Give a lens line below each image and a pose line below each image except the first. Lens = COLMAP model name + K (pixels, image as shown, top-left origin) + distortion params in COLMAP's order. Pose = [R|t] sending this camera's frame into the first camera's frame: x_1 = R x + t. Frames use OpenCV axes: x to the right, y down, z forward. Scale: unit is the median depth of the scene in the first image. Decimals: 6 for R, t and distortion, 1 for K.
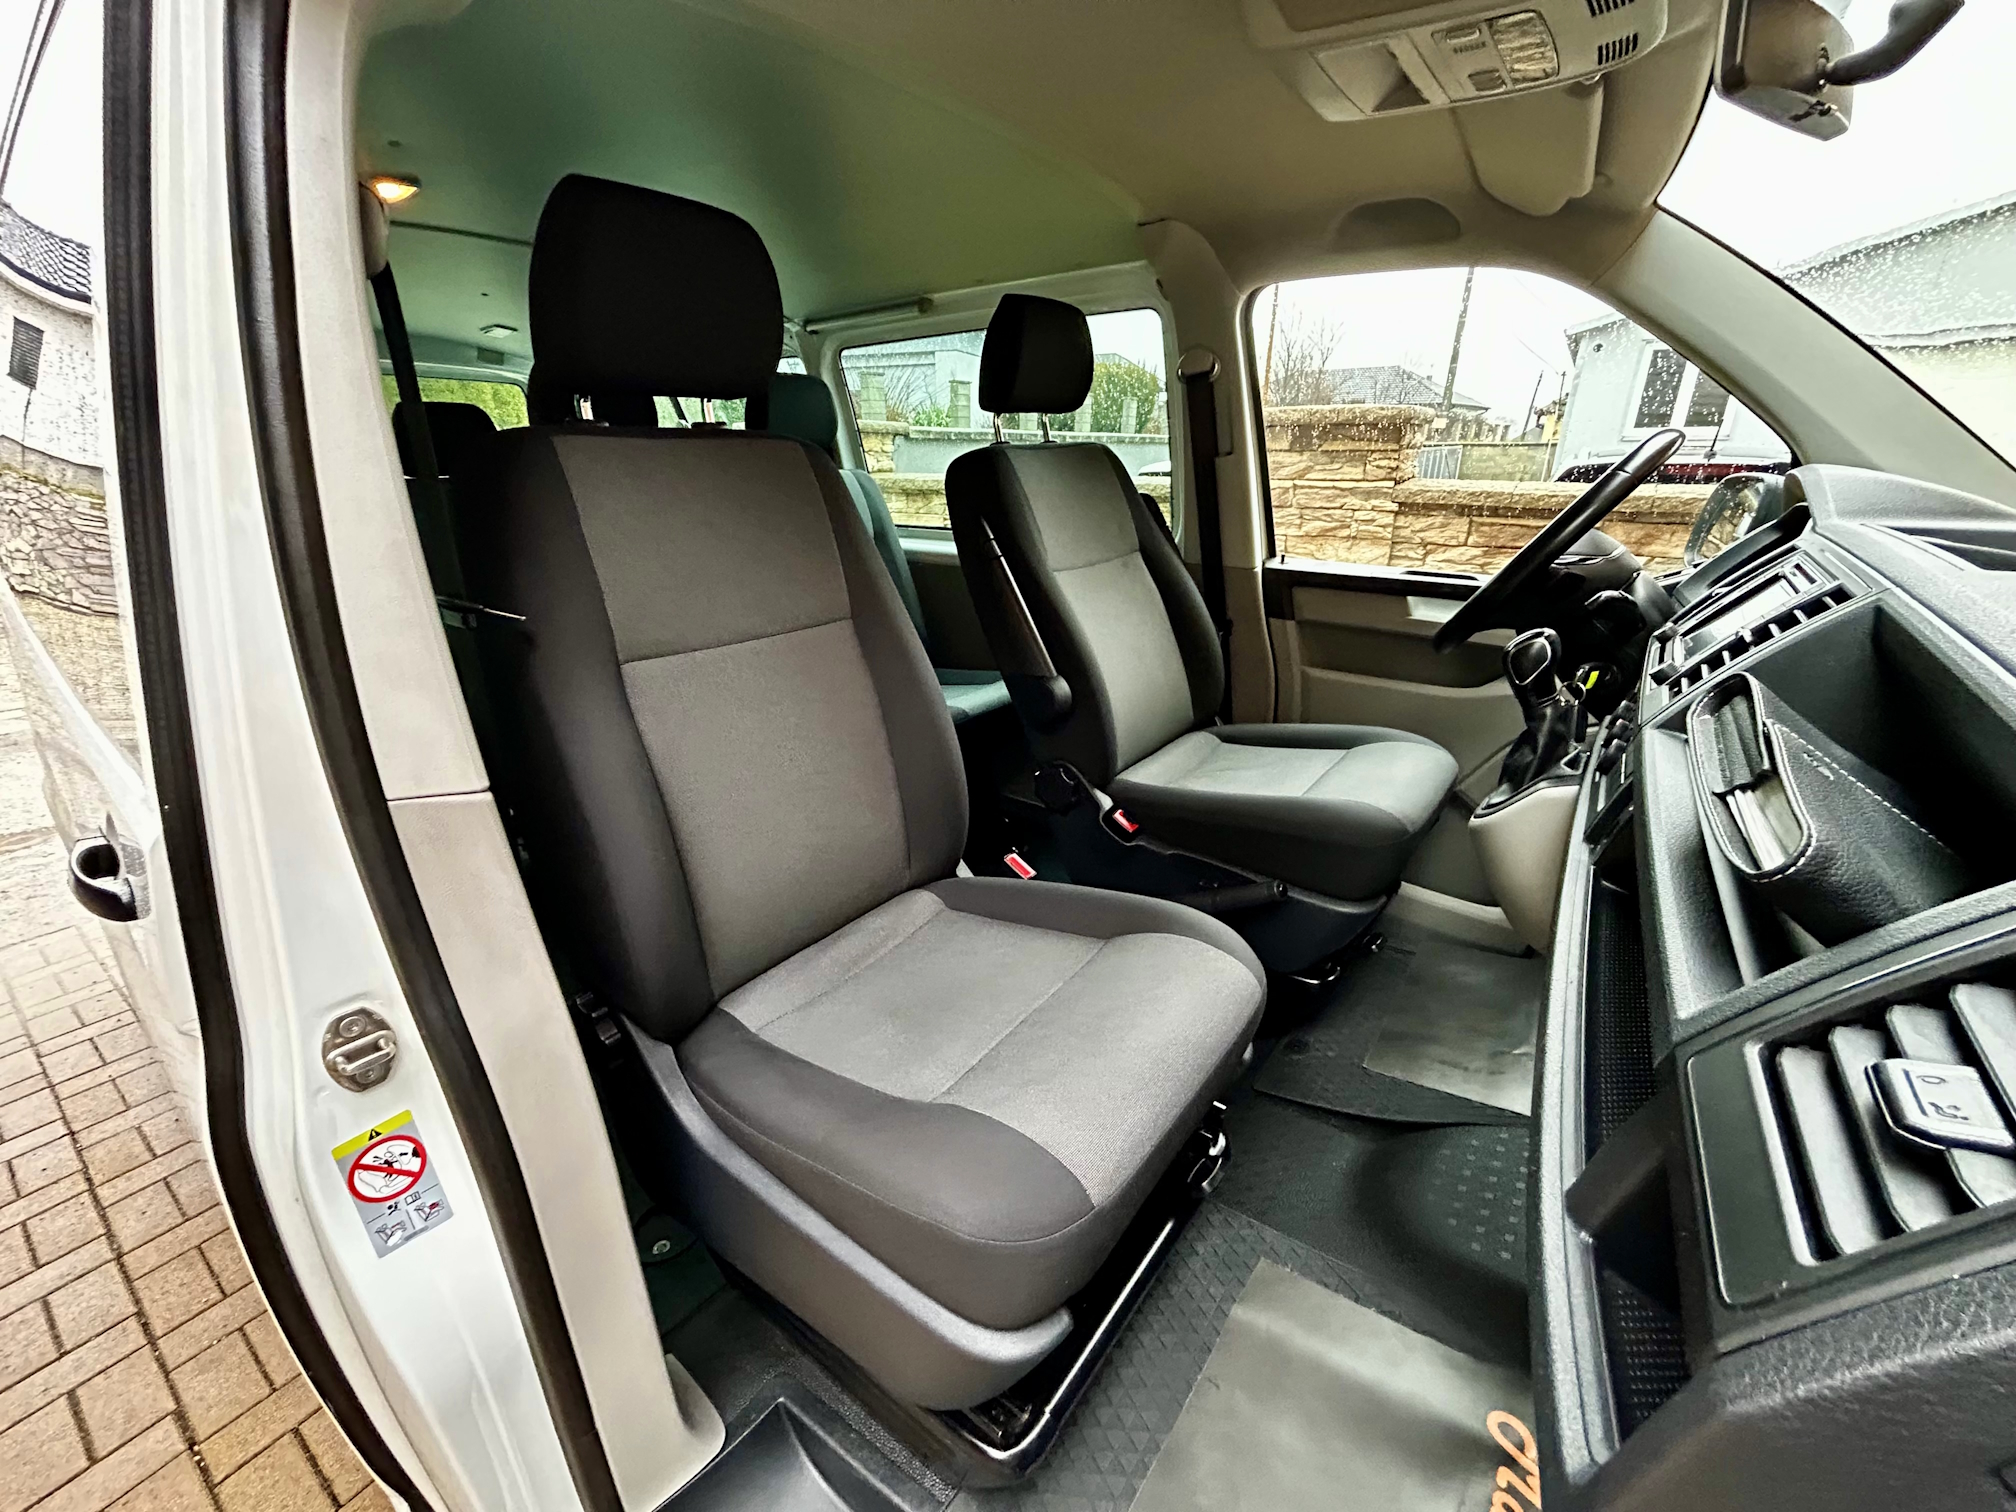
lens RADIAL K [[812.3, 0, 1006.5], [0, 812.3, 749.4], [0, 0, 1]] dist [-0.001260, -0.000024]
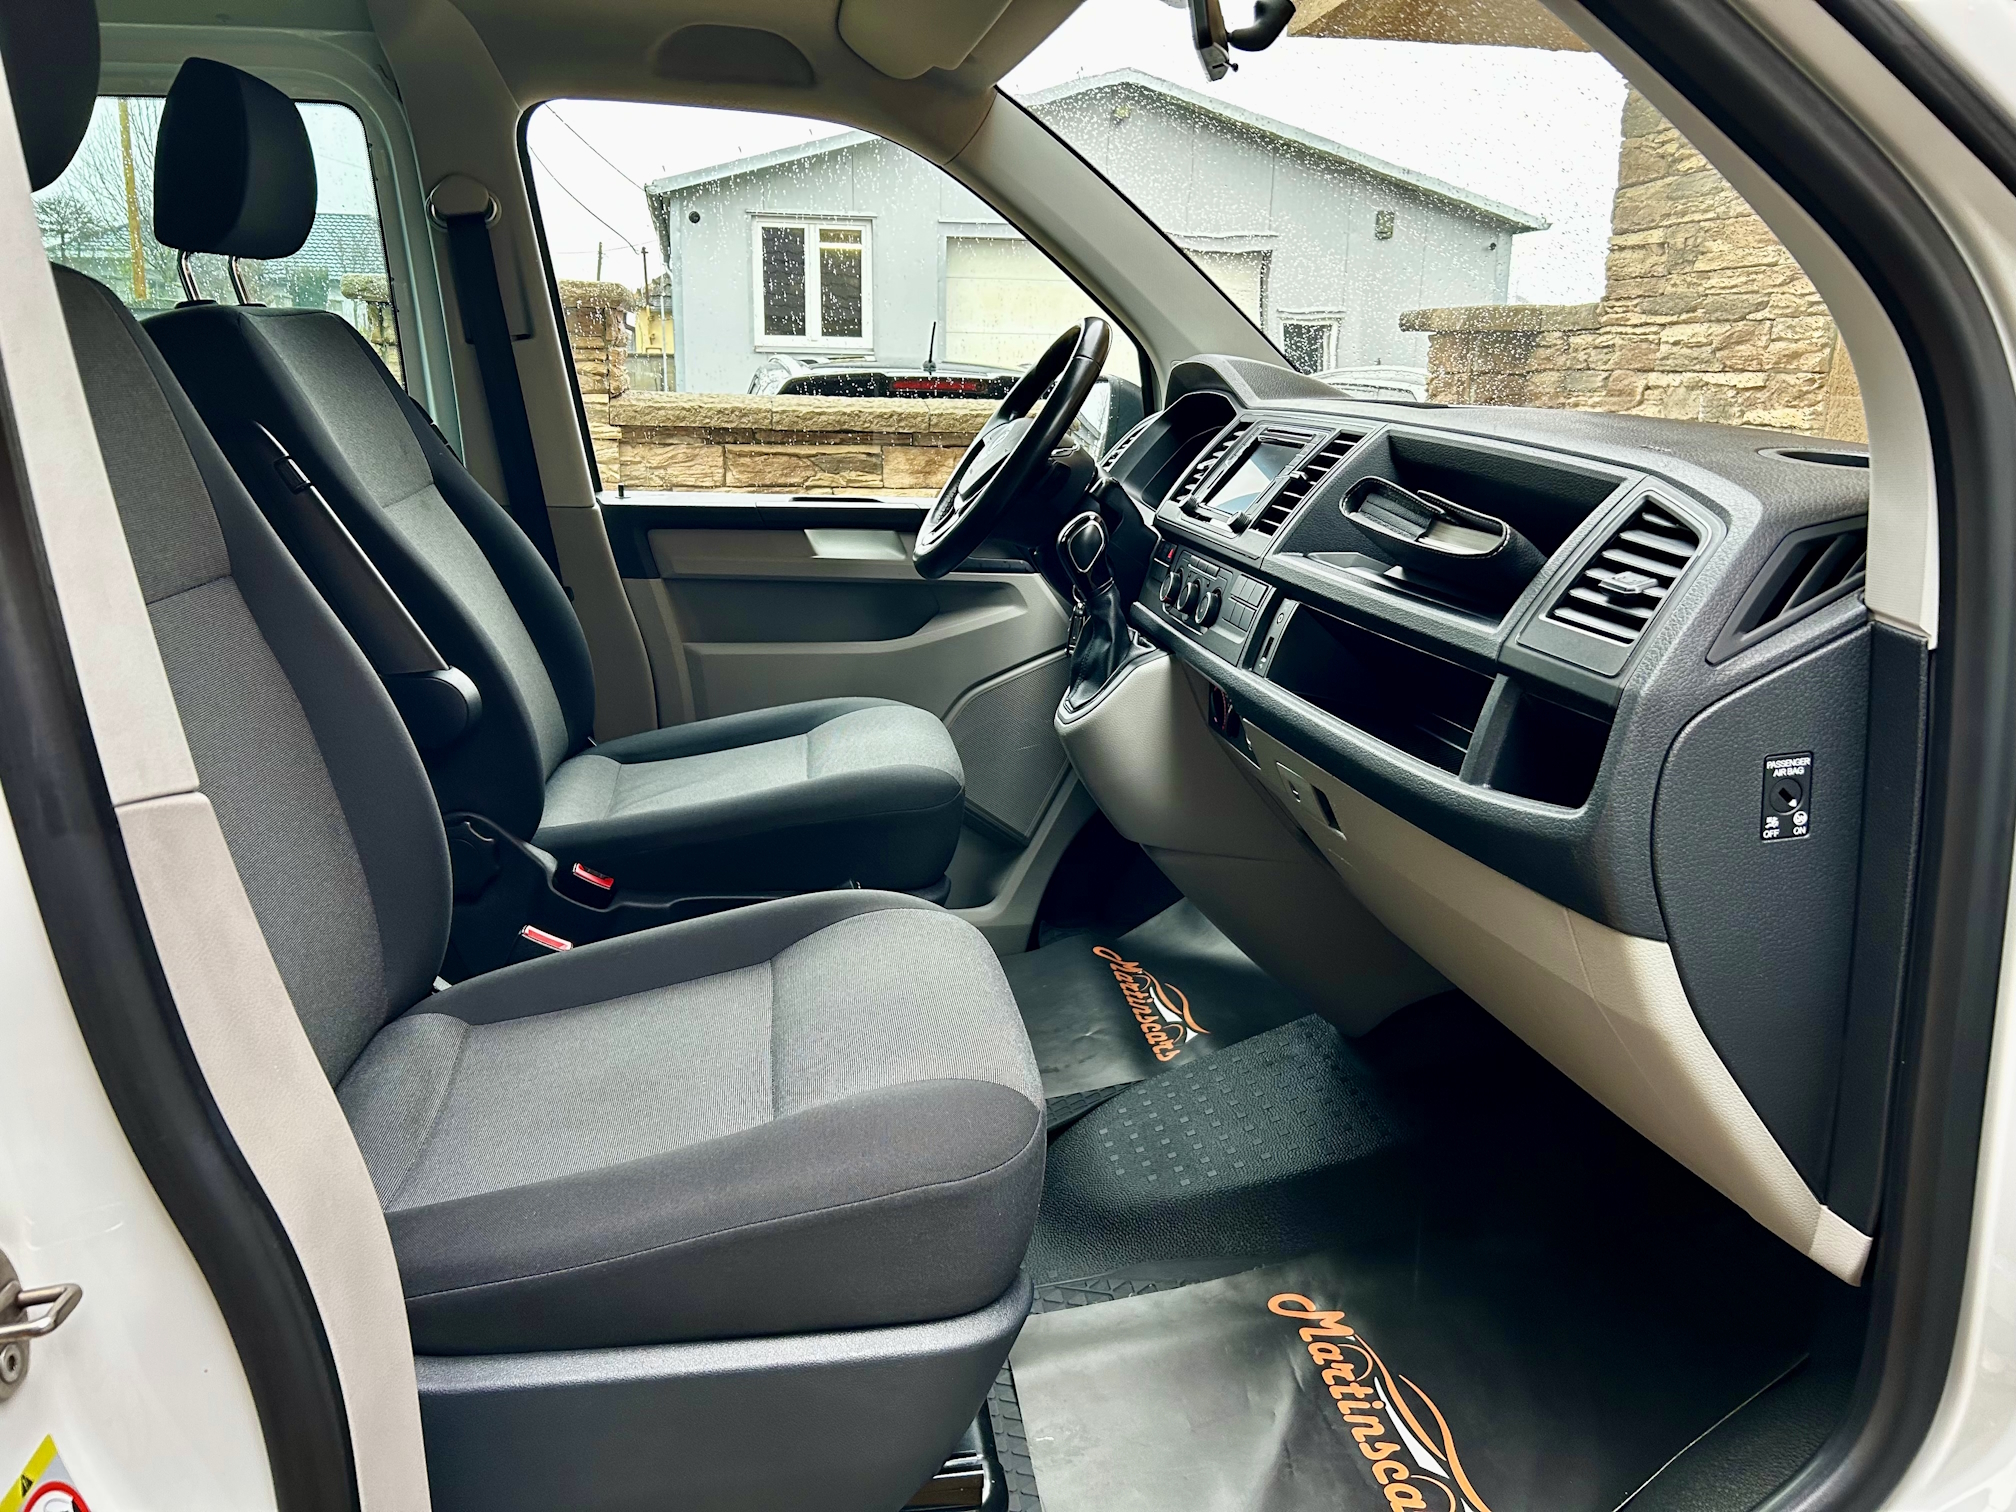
lens RADIAL K [[1567.8, 0, 1001.4], [0, 1567.8, 747.1], [0, 0, 1]] dist [0.045308, -0.078867]
pose [[0.691675, -0.152193, 0.705991, -0.424047], [0.232281, 0.972484, -0.017929, 0.073011], [-0.683836, 0.176389, 0.707994, -0.108920]]
